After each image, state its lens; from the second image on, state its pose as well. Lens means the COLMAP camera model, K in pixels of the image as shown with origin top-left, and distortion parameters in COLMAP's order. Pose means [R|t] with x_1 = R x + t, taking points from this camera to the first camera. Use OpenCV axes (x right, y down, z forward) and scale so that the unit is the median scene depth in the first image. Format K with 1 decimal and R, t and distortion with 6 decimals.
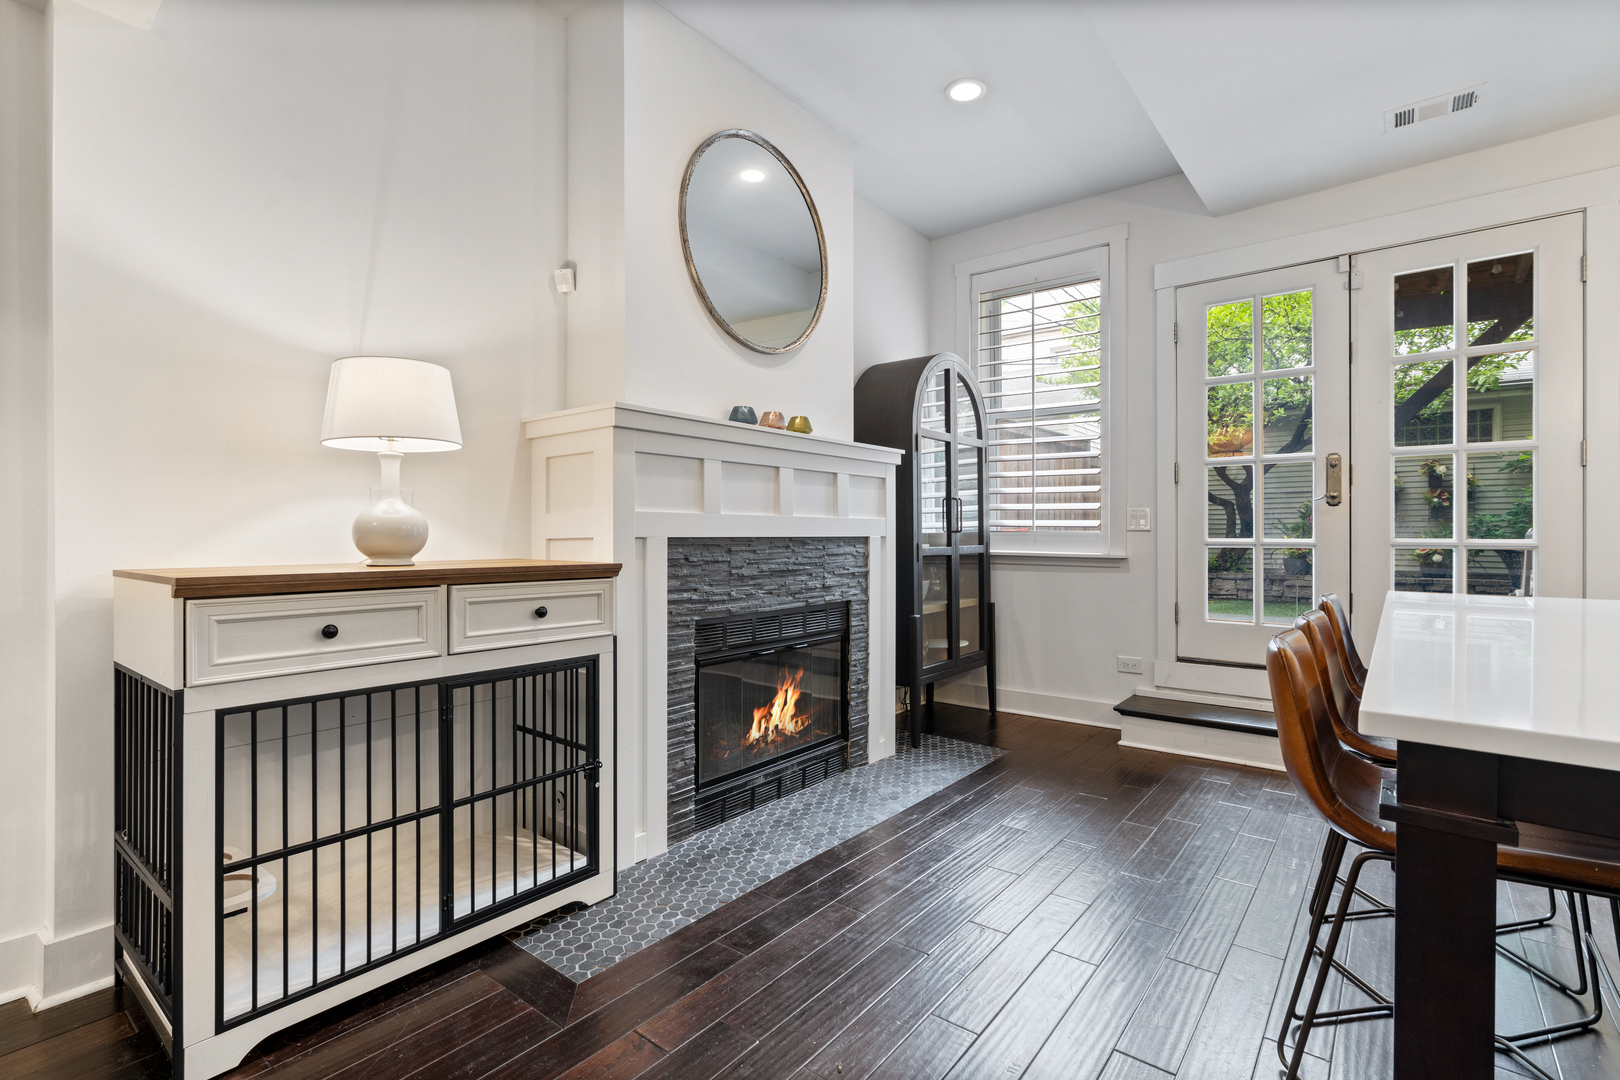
lens RADIAL K [[753.0, 0, 803.4], [0, 753.0, 533.8], [0, 0, 1]] dist [-0.013159, 0.000660]
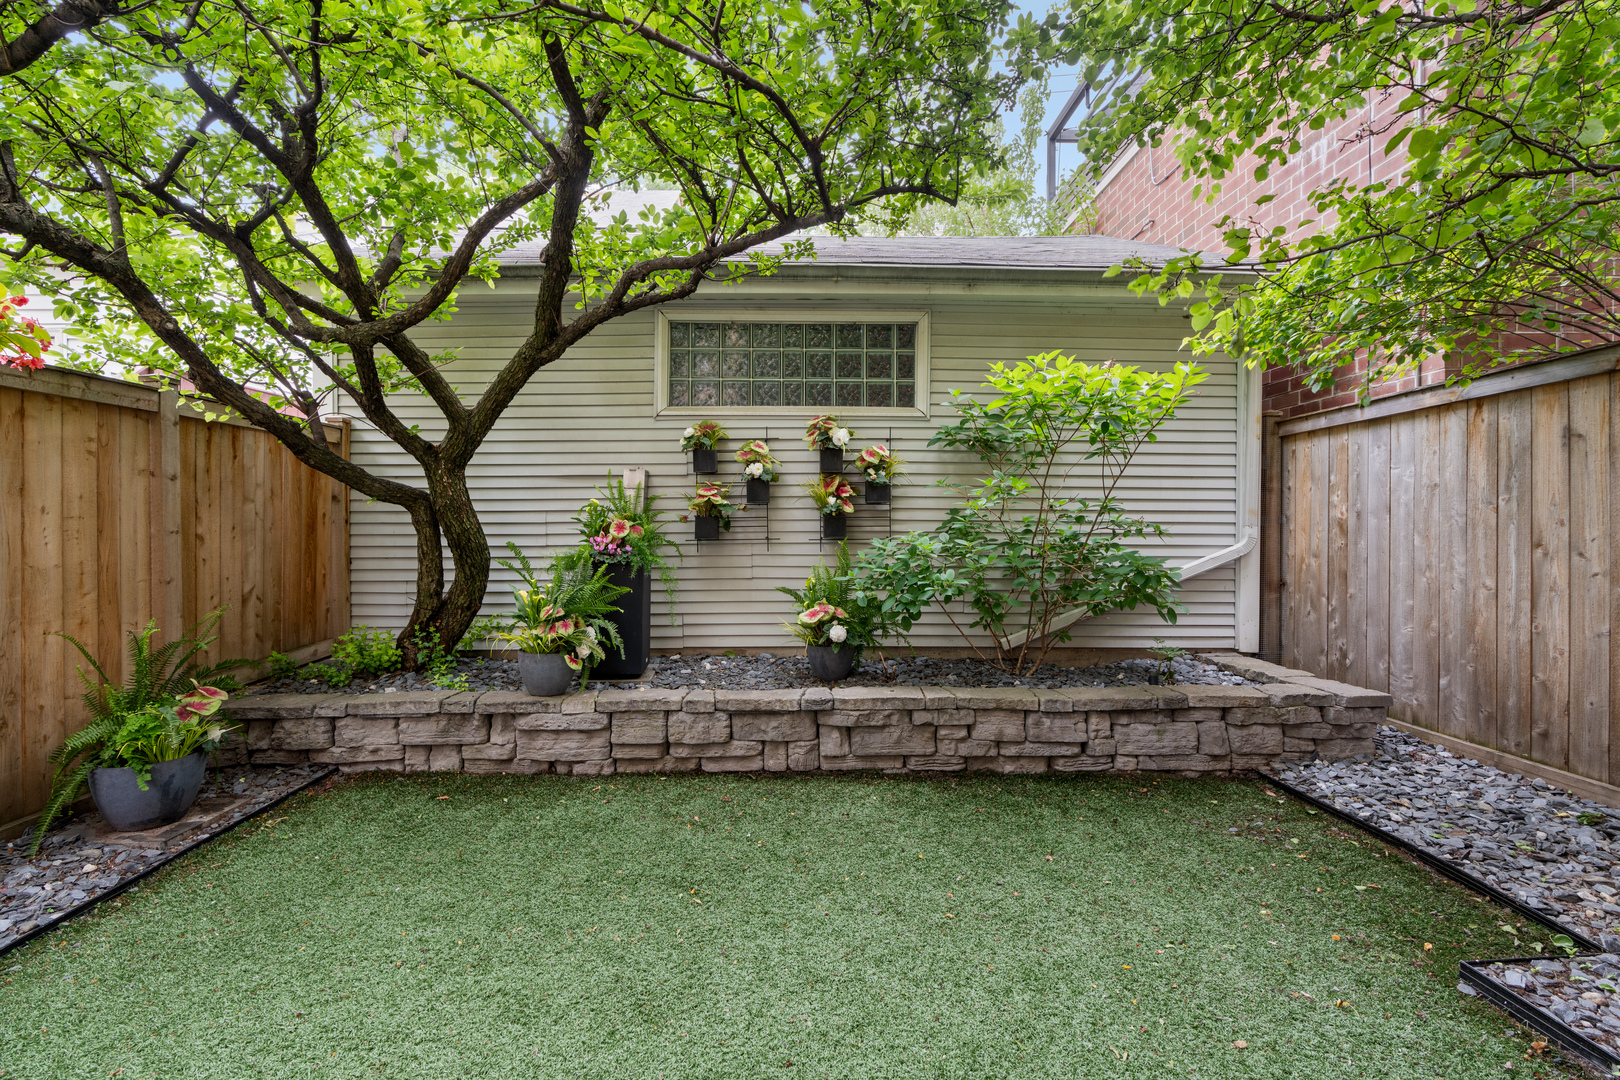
lens RADIAL K [[733.2, 0, 803.7], [0, 733.2, 534.3], [0, 0, 1]] dist [-0.005182, 0.000633]
pose [[0.762671, -0.003098, 0.646779, 0.522357], [-0.000653, 0.999984, 0.005561, -0.025778], [-0.646786, -0.004664, 0.762658, 0.644282]]
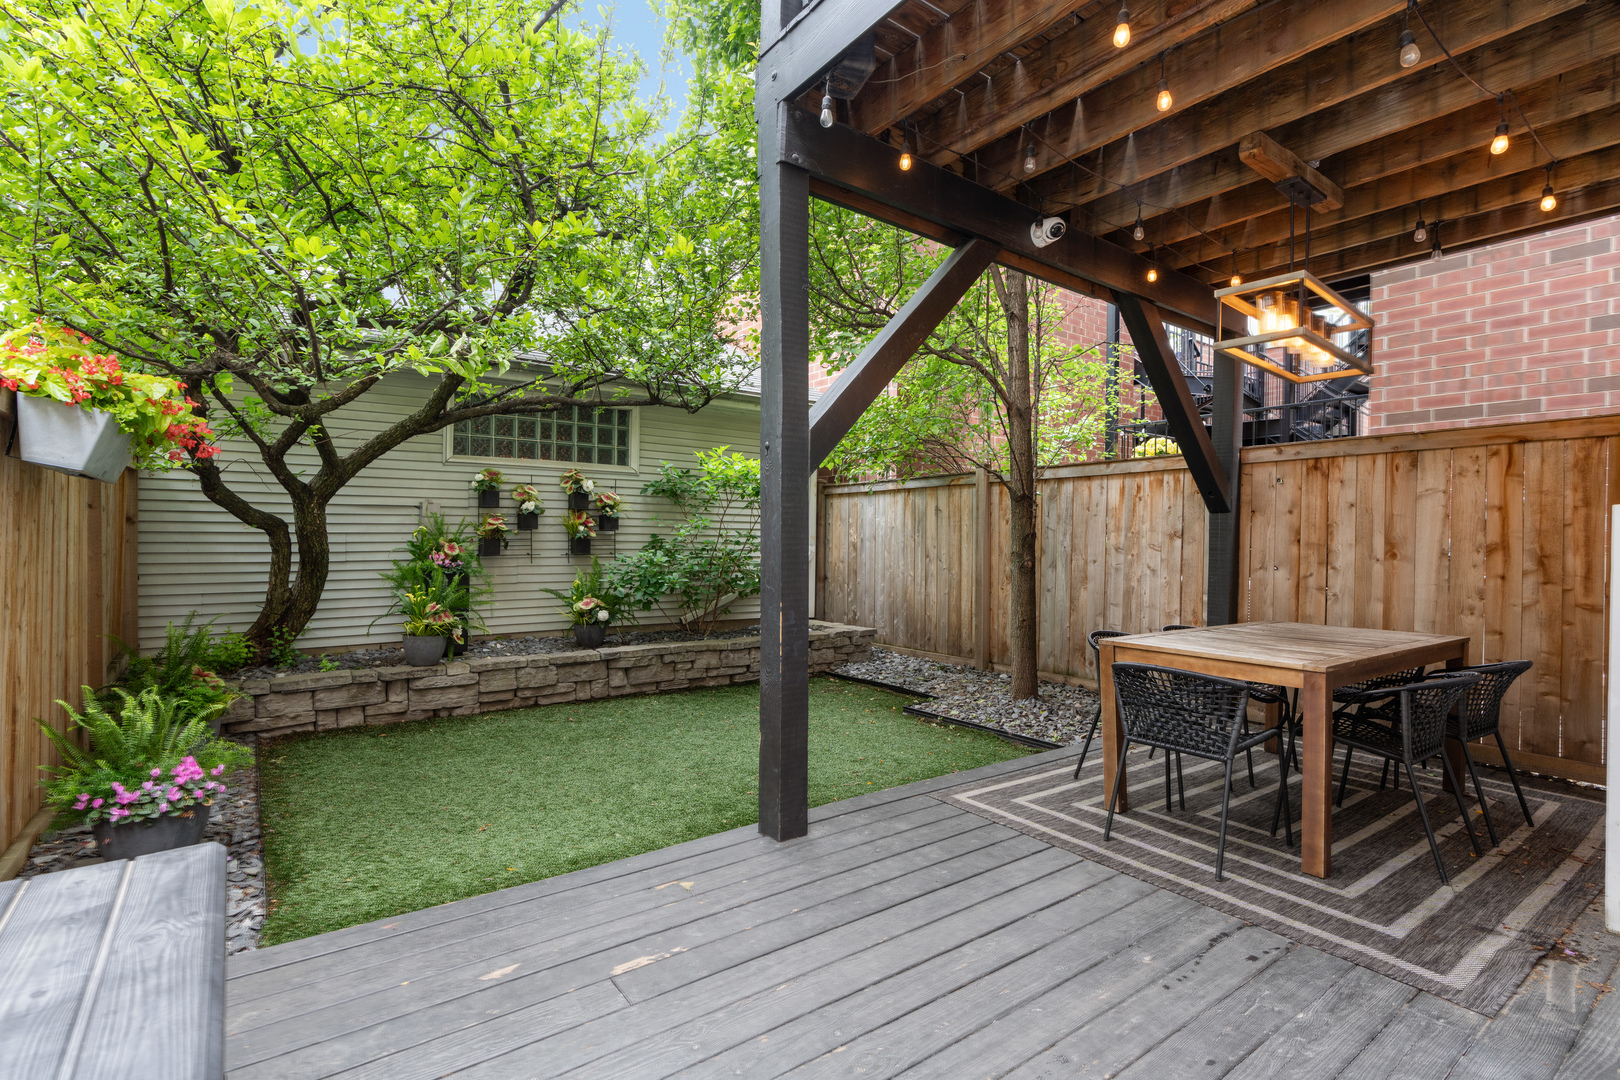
lens RADIAL K [[753.0, 0, 803.4], [0, 753.0, 533.8], [0, 0, 1]] dist [-0.013159, 0.000660]
pose [[0.257402, 0.006389, 0.966283, 0.211891], [-0.008042, 0.999958, -0.004470, -0.037928], [-0.966271, -0.006620, 0.257442, 0.606107]]
